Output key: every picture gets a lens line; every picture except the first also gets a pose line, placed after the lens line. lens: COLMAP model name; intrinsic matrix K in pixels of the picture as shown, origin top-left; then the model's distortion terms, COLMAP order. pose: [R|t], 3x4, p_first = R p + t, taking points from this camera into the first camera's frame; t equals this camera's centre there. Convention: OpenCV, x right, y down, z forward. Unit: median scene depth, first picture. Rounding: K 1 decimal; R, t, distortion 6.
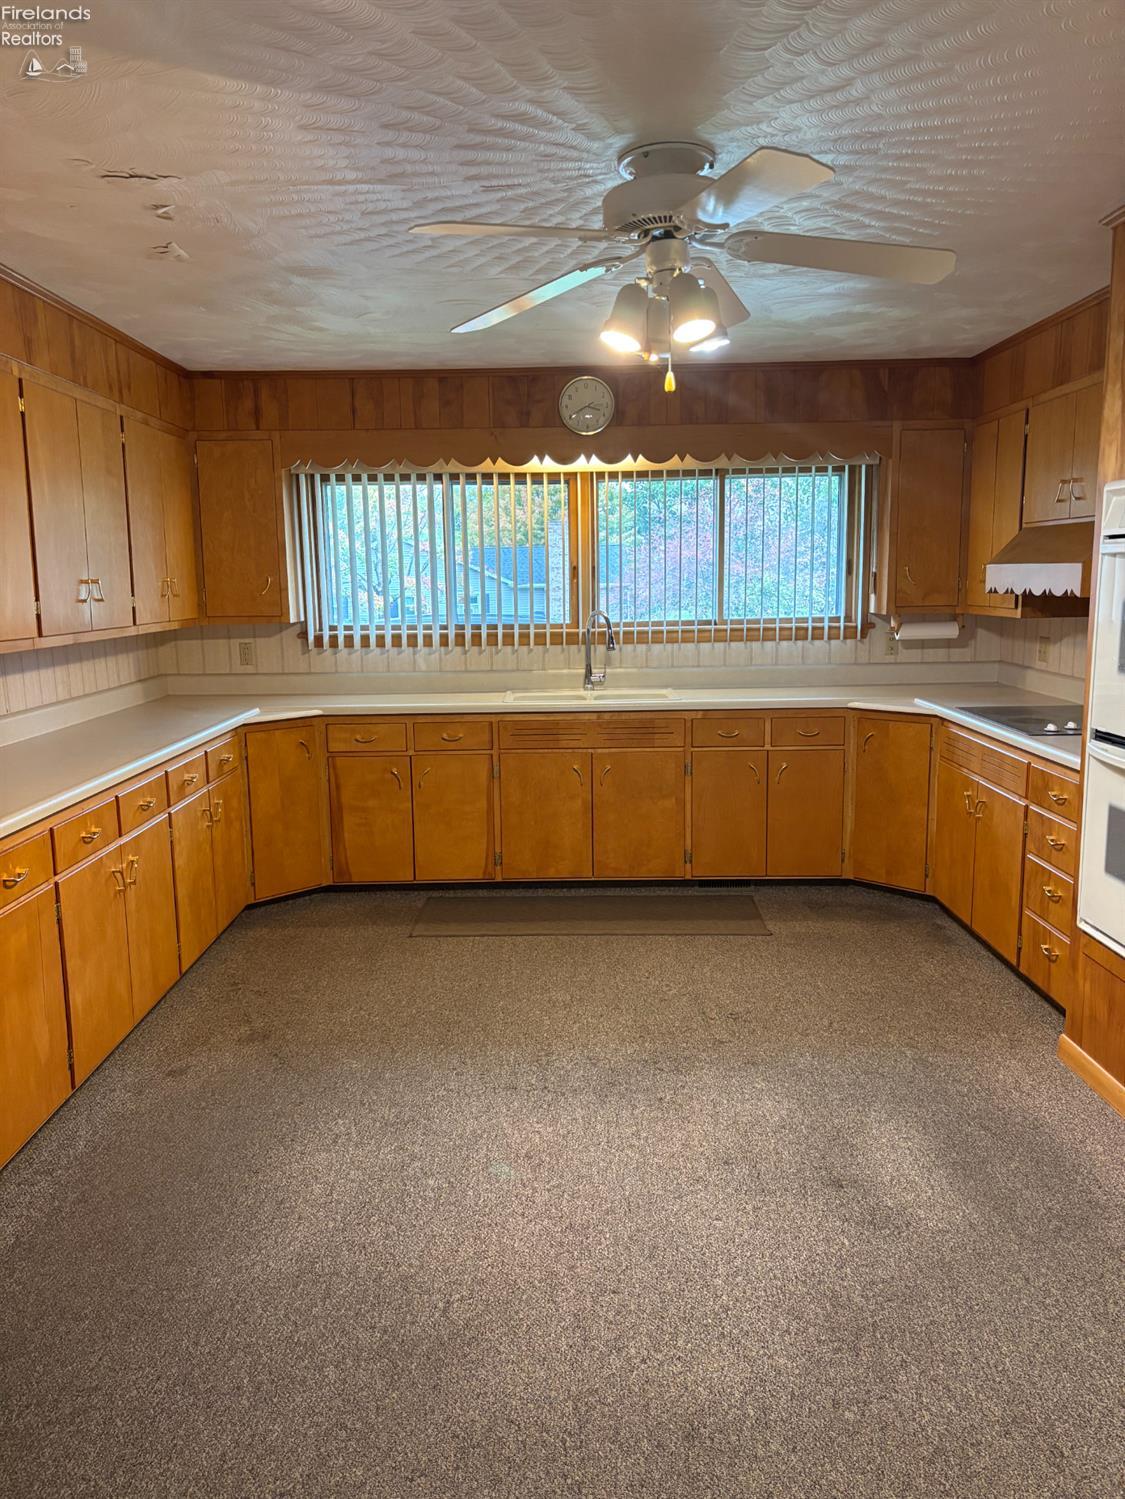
lens RADIAL K [[1133.4, 0, 561.9], [0, 1133.4, 759.1], [0, 0, 1]] dist [0.027936, 0.003658]
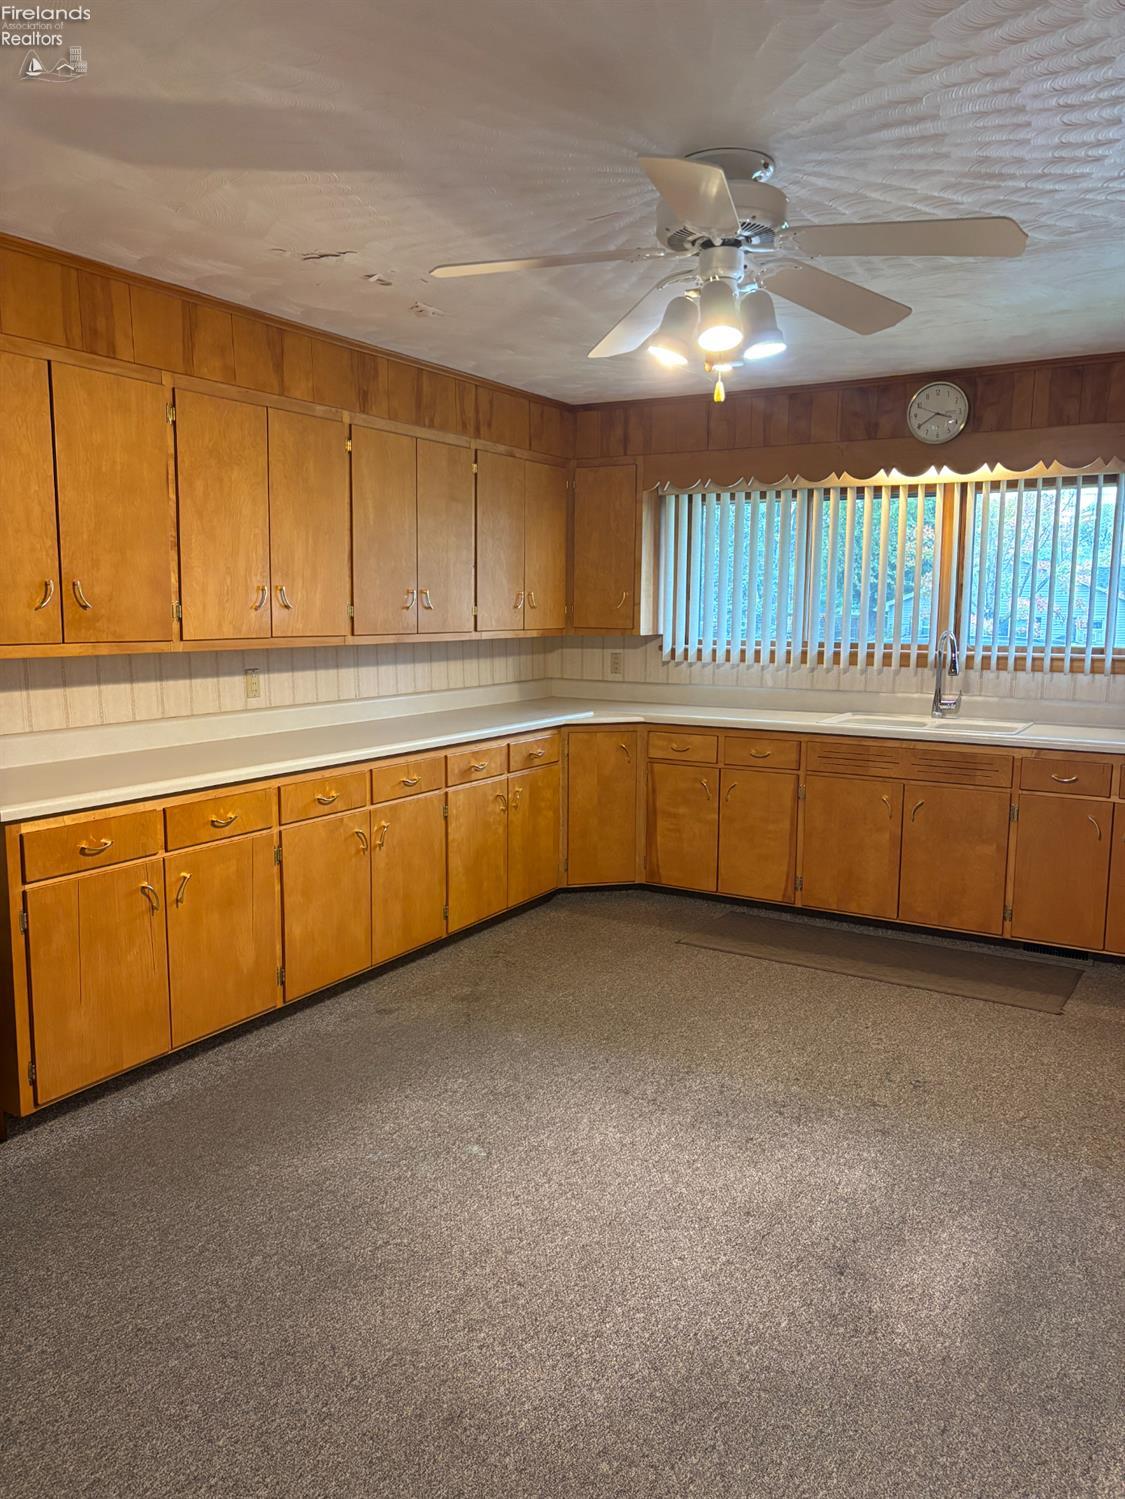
lens RADIAL K [[1133.4, 0, 570.8], [0, 1133.4, 759.5], [0, 0, 1]] dist [0.027936, 0.003658]
pose [[0.859571, 0.092366, -0.502599, 0.281132], [-0.101023, 0.994833, 0.010053, -0.008459], [0.500930, 0.042133, 0.864461, 0.059254]]
